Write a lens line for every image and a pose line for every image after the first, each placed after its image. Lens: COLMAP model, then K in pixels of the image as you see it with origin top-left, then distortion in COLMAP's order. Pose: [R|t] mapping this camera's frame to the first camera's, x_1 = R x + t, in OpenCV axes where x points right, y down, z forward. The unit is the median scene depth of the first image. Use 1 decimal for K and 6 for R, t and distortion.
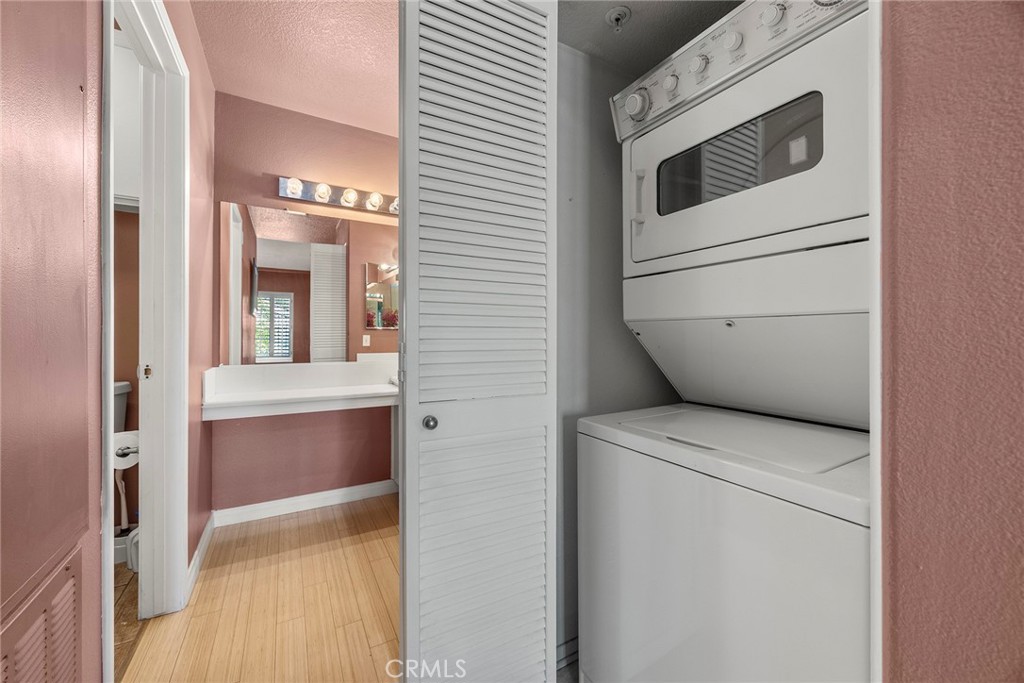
lens RADIAL K [[398.9, 0, 515.7], [0, 398.9, 337.2], [0, 0, 1]] dist [-0.001595, 0.000138]
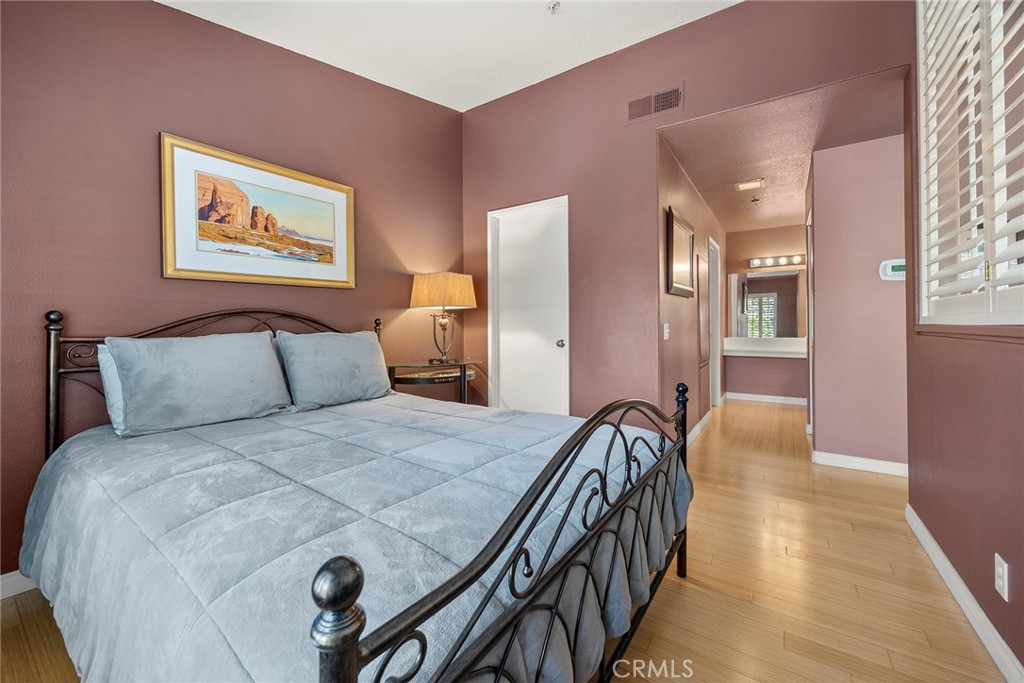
lens RADIAL K [[398.9, 0, 516.6], [0, 398.9, 330.7], [0, 0, 1]] dist [-0.001595, 0.000138]
pose [[0.439247, -0.001931, -0.898364, 0.879048], [0.008202, 0.999965, 0.001861, 0.009720], [0.898329, -0.008186, 0.439247, -1.229178]]
